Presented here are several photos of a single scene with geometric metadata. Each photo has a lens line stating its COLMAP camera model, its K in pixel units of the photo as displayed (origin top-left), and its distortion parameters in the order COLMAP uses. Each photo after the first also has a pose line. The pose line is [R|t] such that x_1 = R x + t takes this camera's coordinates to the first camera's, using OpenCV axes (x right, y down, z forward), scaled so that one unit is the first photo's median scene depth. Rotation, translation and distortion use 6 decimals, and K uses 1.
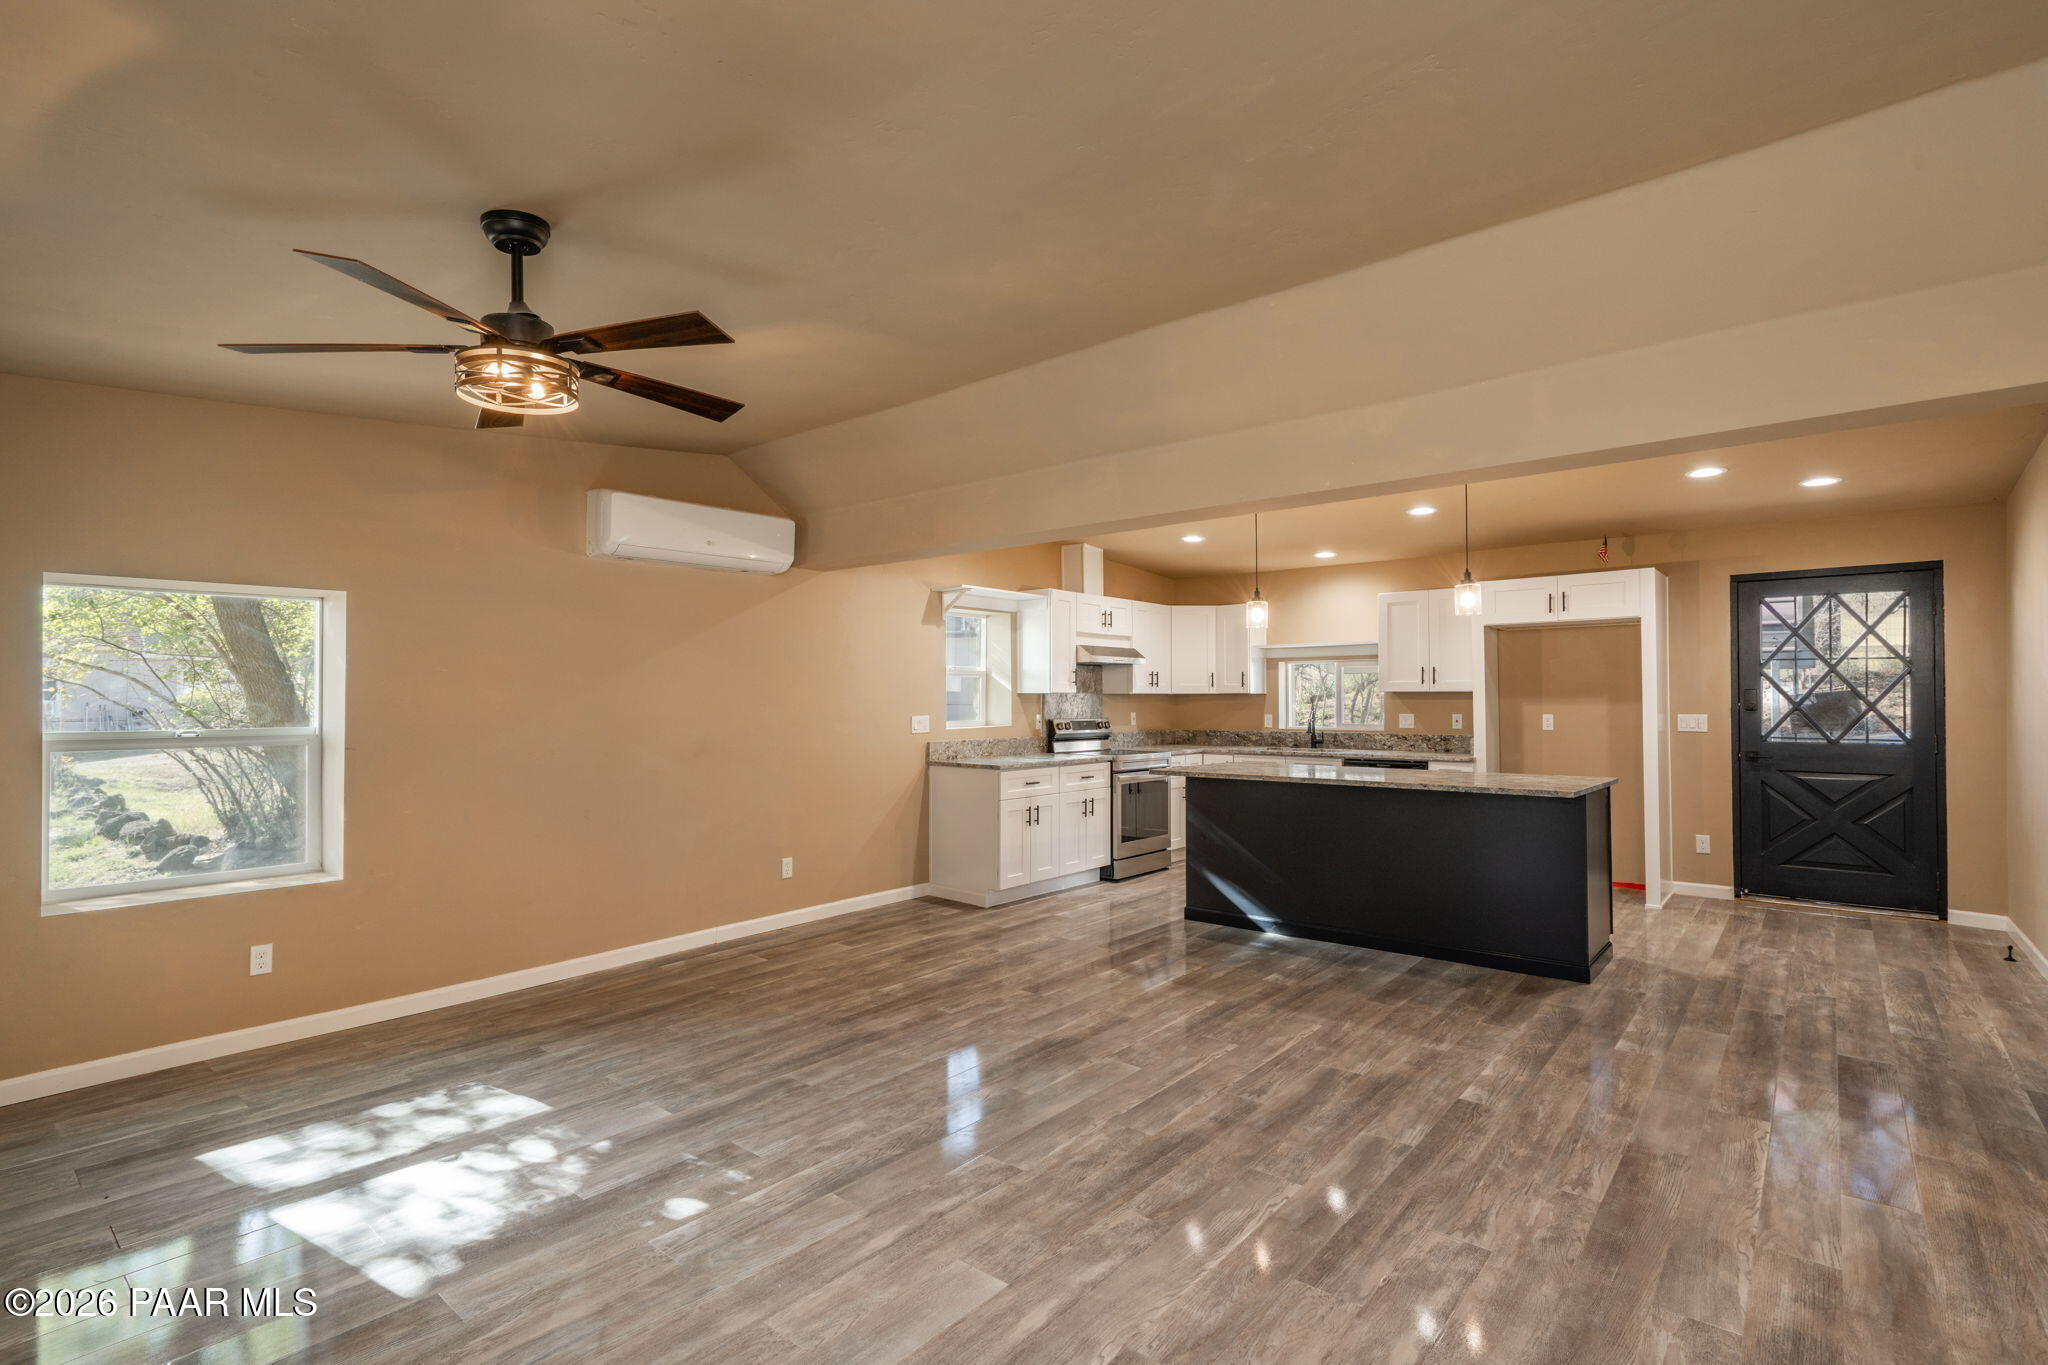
lens RADIAL K [[984.5, 0, 1020.1], [0, 984.5, 682.7], [0, 0, 1]] dist [-0.001841, 0.001391]
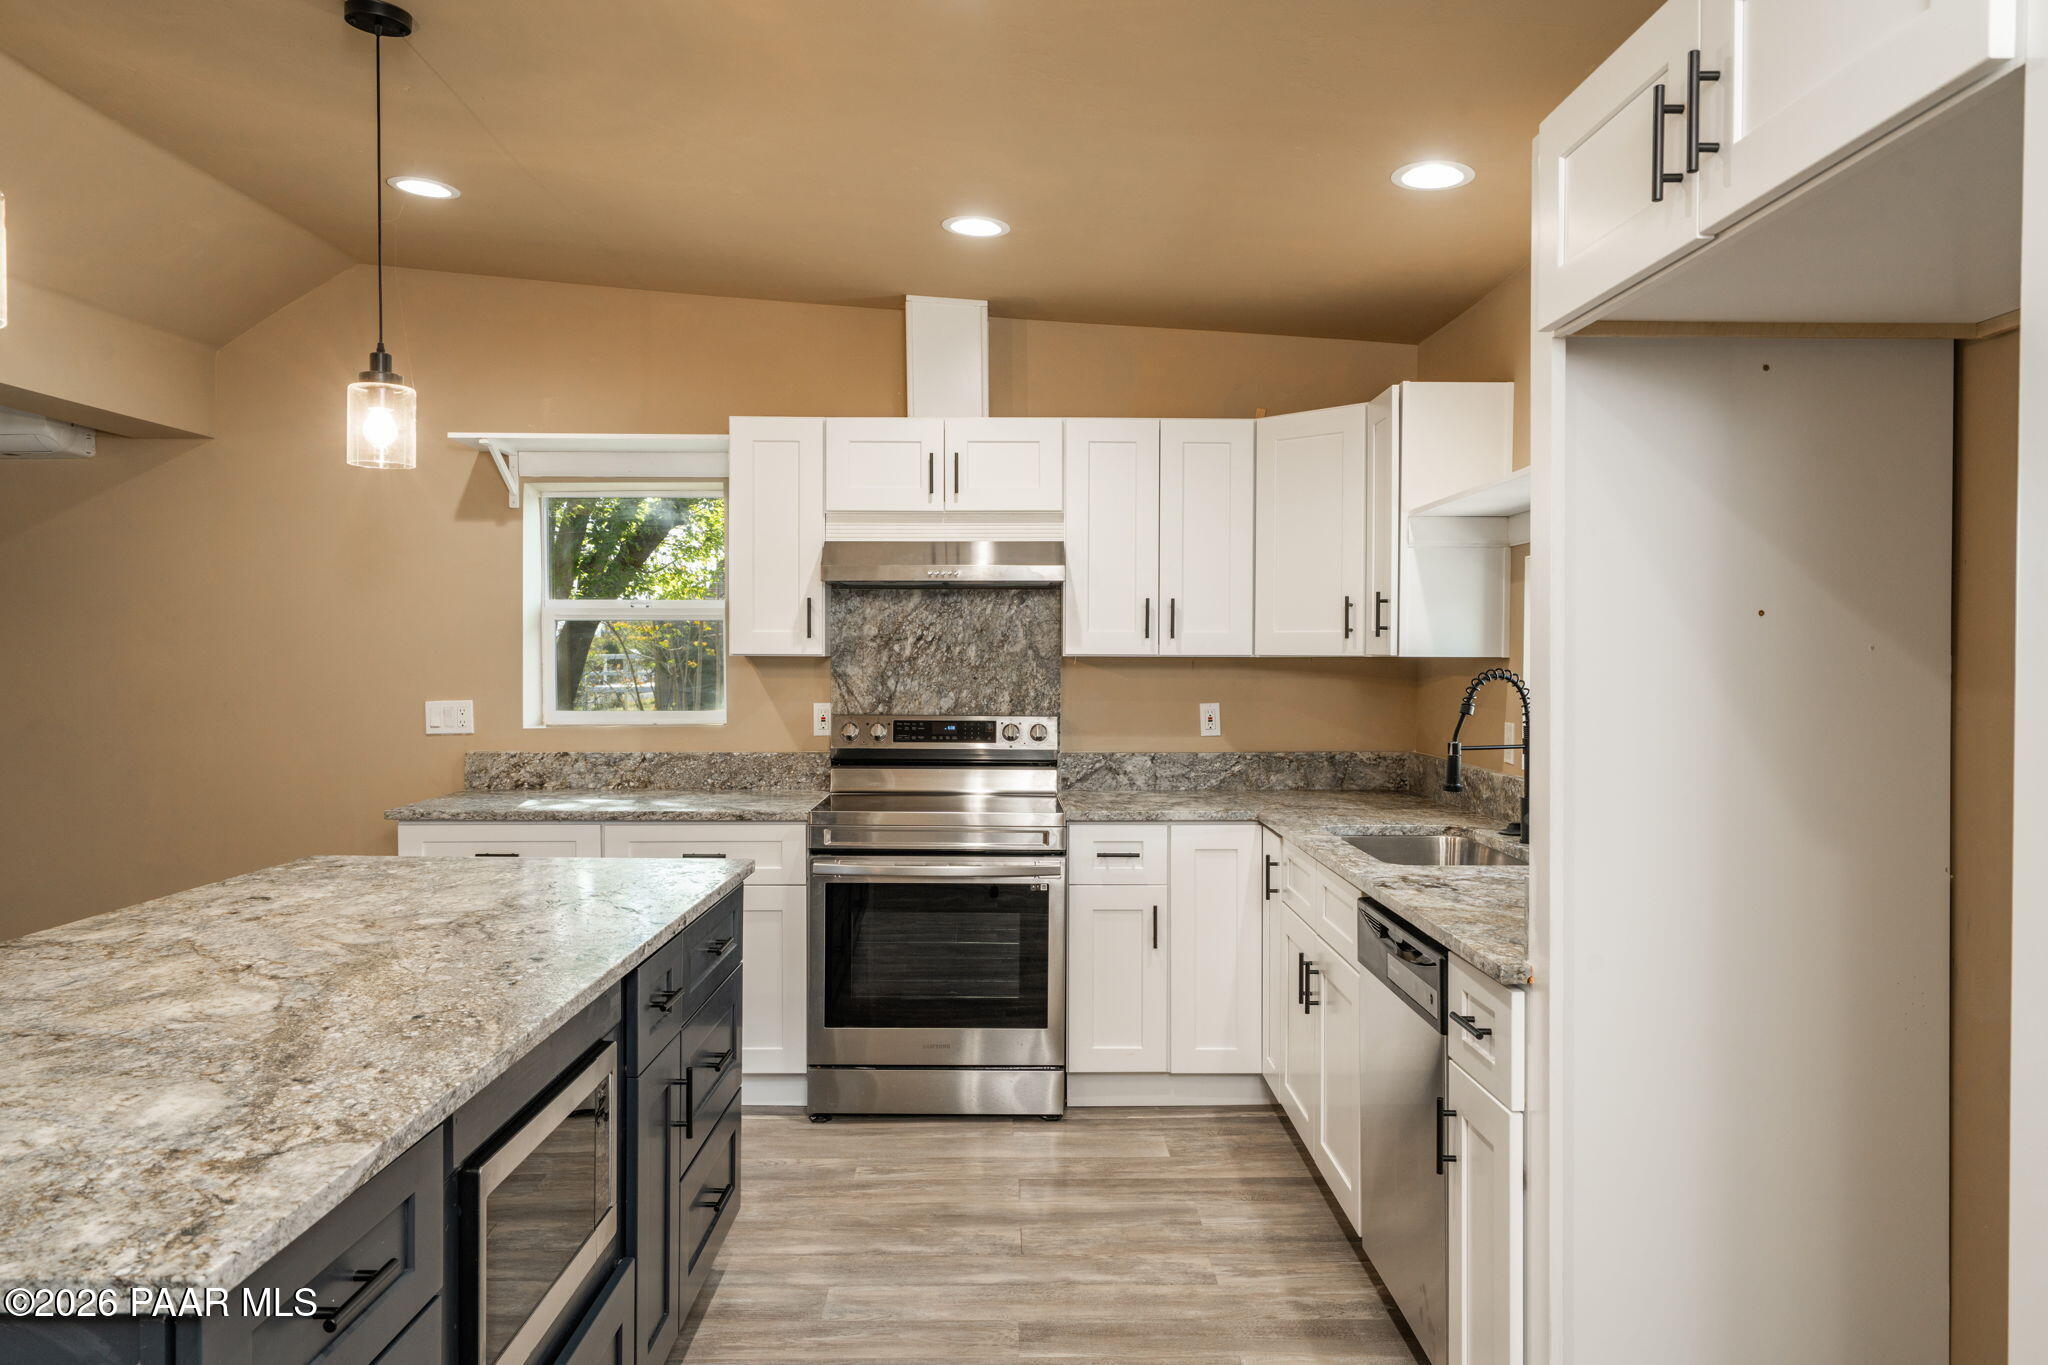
lens RADIAL K [[1435.7, 0, 1014.1], [0, 1435.7, 683.4], [0, 0, 1]] dist [0.014726, -0.001467]
pose [[0.643172, 0.019144, -0.765482, 0.672992], [0.010333, 0.999379, 0.033676, 0.002803], [0.765652, -0.029569, 0.642575, 0.762722]]
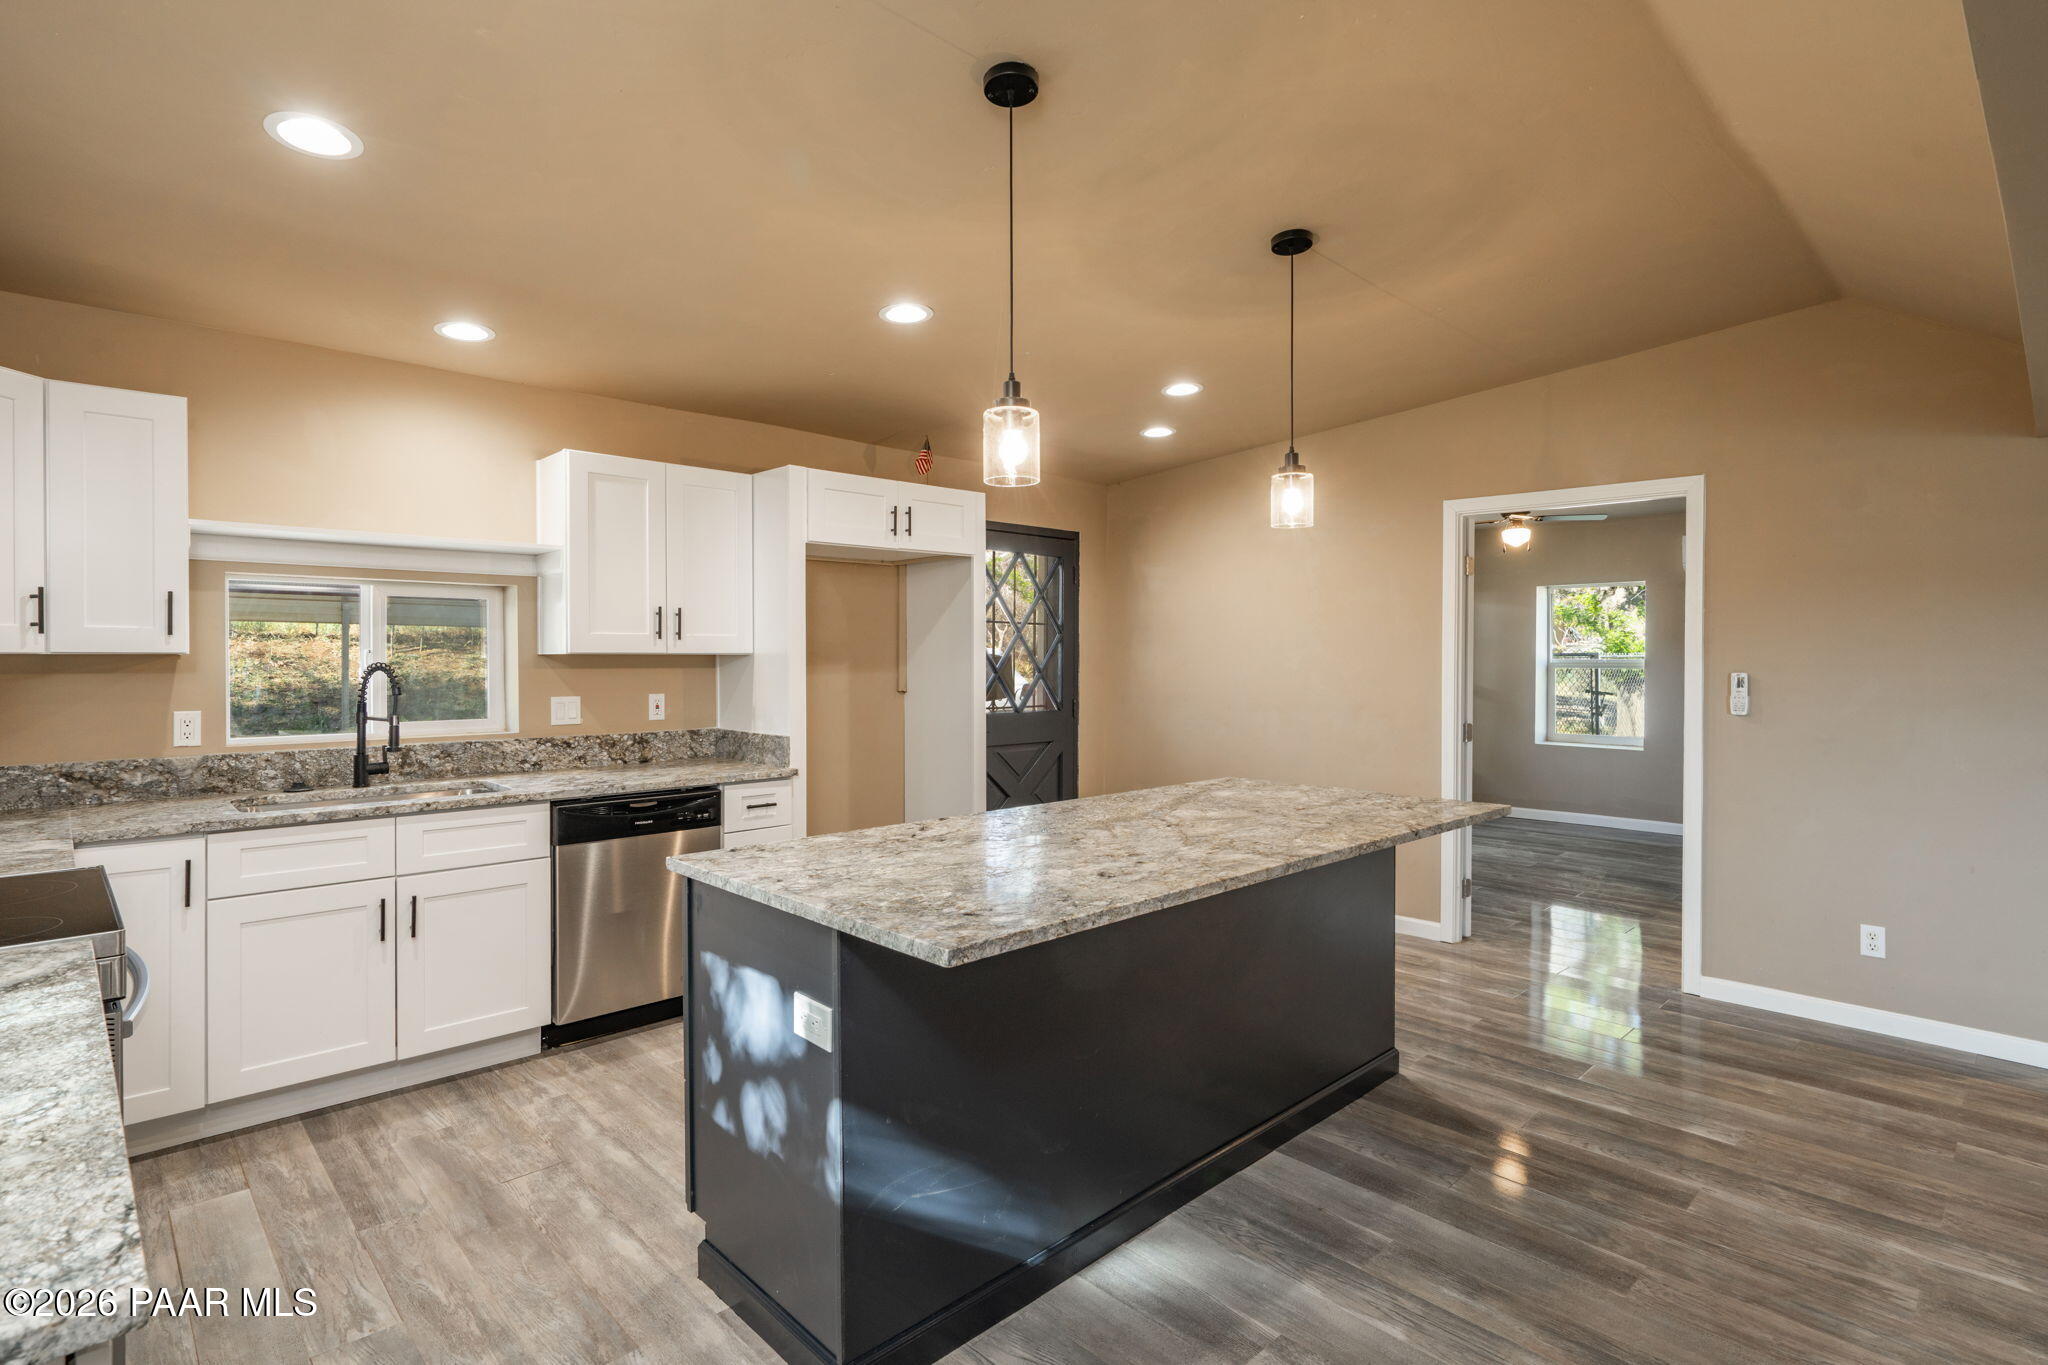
lens RADIAL K [[992.8, 0, 1021.0], [0, 992.8, 670.5], [0, 0, 1]] dist [-0.004231, 0.001157]
pose [[0.109481, -0.011137, 0.993927, -0.113167], [-0.018293, 0.999745, 0.013217, 0.008511], [-0.993821, -0.019629, 0.109249, 0.857334]]
